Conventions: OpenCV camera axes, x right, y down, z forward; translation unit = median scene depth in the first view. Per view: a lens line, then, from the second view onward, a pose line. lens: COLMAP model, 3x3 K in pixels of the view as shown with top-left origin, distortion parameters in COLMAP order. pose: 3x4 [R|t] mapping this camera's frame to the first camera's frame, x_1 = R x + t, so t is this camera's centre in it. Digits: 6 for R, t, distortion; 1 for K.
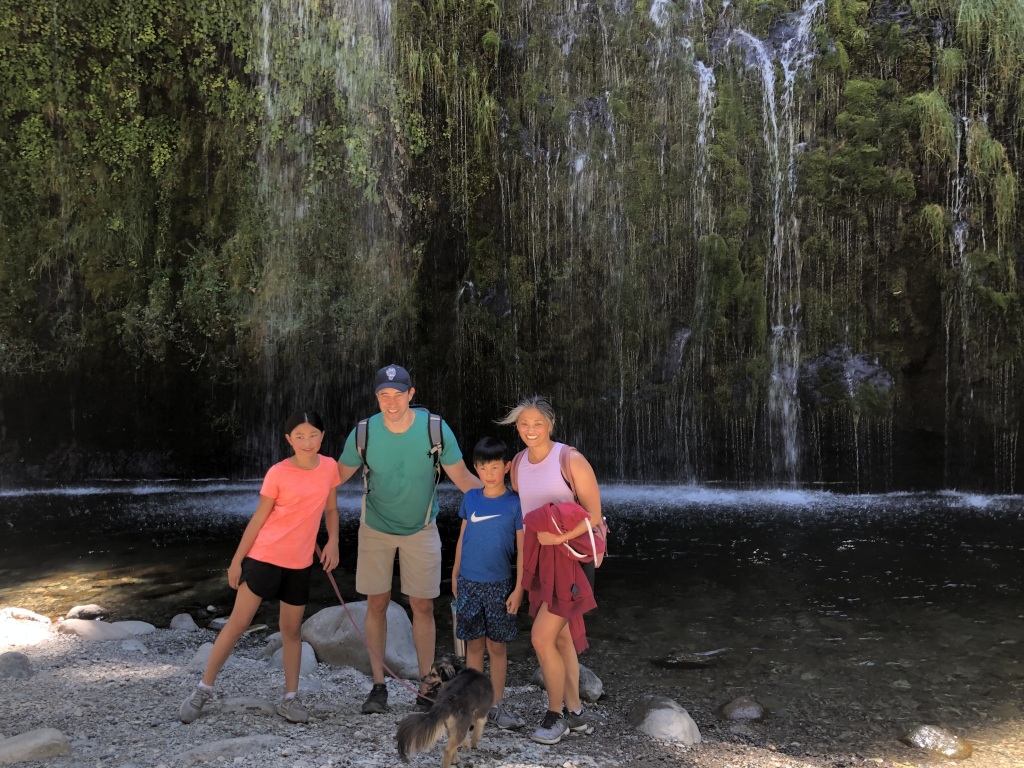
lens RADIAL K [[906.5, 0, 522.9], [0, 906.5, 378.4], [0, 0, 1]] dist [0.003390, 0.012829]
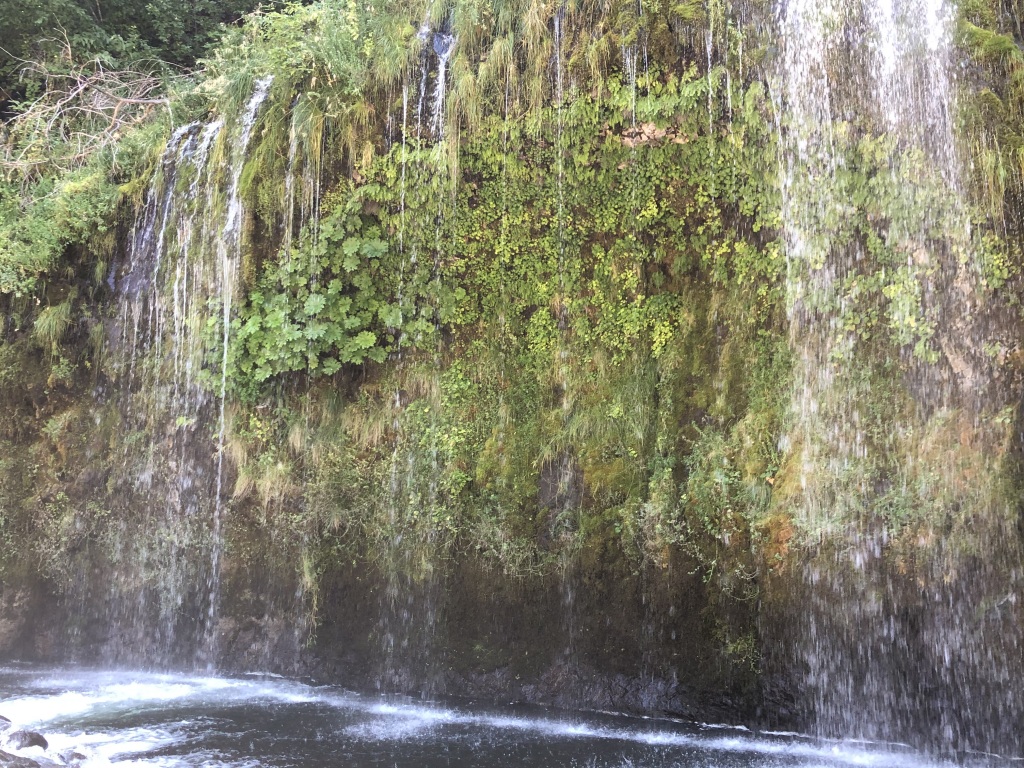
lens RADIAL K [[903.2, 0, 526.9], [0, 903.2, 377.1], [0, 0, 1]] dist [0.073709, -0.160369]
pose [[0.869244, -0.076619, -0.488410, -0.081176], [-0.031089, 0.977491, -0.208674, -0.011449], [0.493405, 0.196573, 0.847296, 0.182370]]
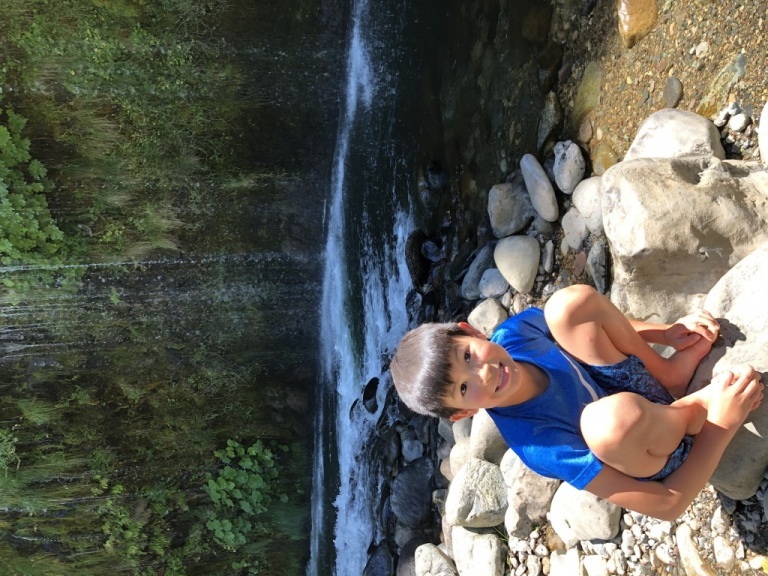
lens RADIAL K [[623.5, 0, 379.8], [0, 623.5, 280.6], [0, 0, 1]] dist [0.007625, -0.003374]
pose [[0.139610, -0.655333, -0.742326, -0.266133], [0.982418, -0.002171, 0.186682, 0.024435], [-0.123950, -0.755337, 0.643508, 0.327328]]
